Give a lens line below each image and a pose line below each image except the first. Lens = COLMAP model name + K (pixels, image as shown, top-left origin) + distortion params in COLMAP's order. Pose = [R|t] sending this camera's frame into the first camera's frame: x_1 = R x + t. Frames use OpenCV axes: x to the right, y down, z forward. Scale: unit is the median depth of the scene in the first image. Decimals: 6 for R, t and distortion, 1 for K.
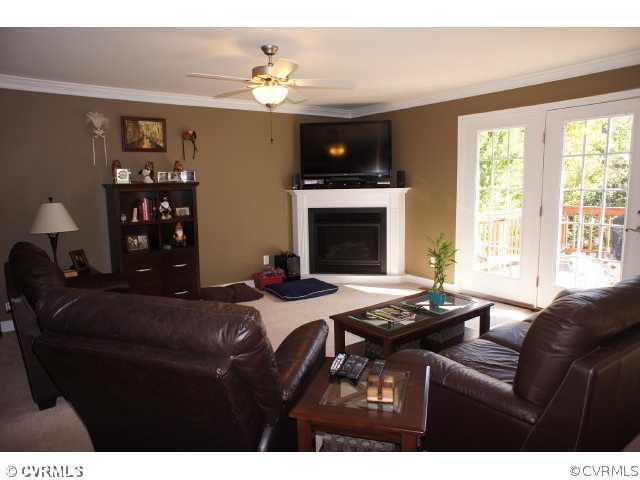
lens RADIAL K [[437.7, 0, 315.9], [0, 437.7, 232.9], [0, 0, 1]] dist [-0.058980, 0.089525]
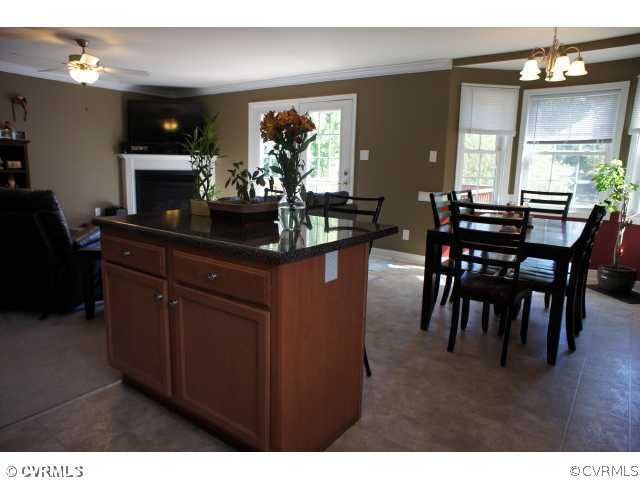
lens RADIAL K [[437.7, 0, 315.9], [0, 437.7, 232.9], [0, 0, 1]] dist [-0.058980, 0.089525]
pose [[0.956168, -0.004763, 0.292779, 0.124508], [-0.006740, 0.999245, 0.038271, 0.080229], [-0.292740, -0.038567, 0.955414, -0.358759]]
